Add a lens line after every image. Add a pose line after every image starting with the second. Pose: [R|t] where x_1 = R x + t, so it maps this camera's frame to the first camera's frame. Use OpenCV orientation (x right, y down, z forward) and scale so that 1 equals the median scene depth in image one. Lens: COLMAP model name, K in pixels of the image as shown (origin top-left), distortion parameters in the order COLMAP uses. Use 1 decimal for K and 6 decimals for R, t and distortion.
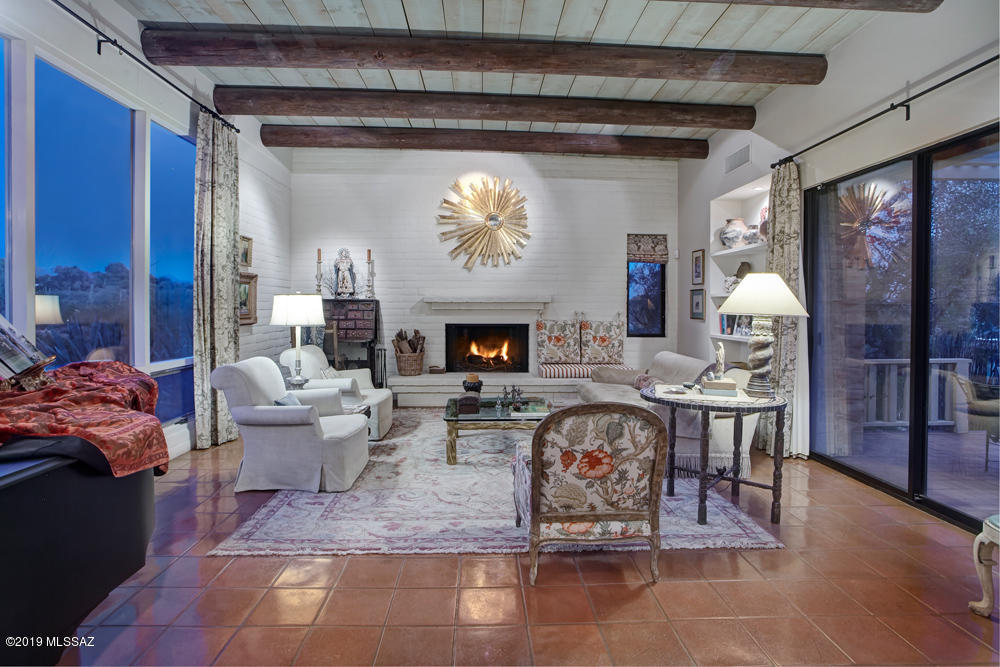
lens RADIAL K [[535.2, 0, 503.1], [0, 535.2, 311.9], [0, 0, 1]] dist [-0.000057, -0.000009]
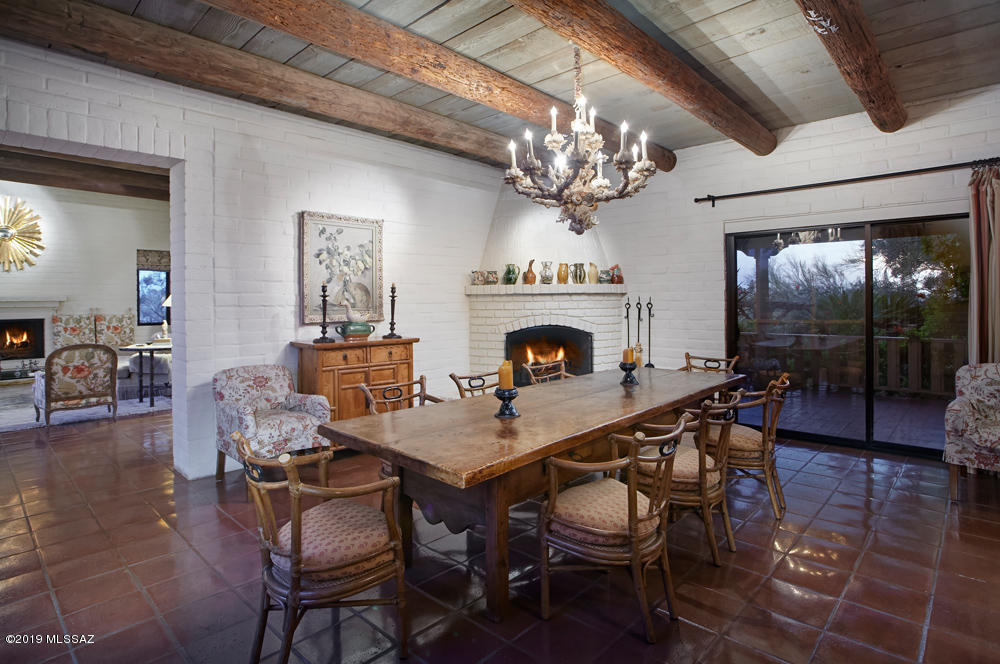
lens RADIAL K [[524.1, 0, 499.7], [0, 524.1, 301.6], [0, 0, 1]] dist [-0.023796, -0.000031]
pose [[0.717531, -0.013610, 0.696394, -0.037599], [0.021074, 0.999776, -0.002173, 0.012757], [-0.696208, 0.016235, 0.717657, -0.928831]]
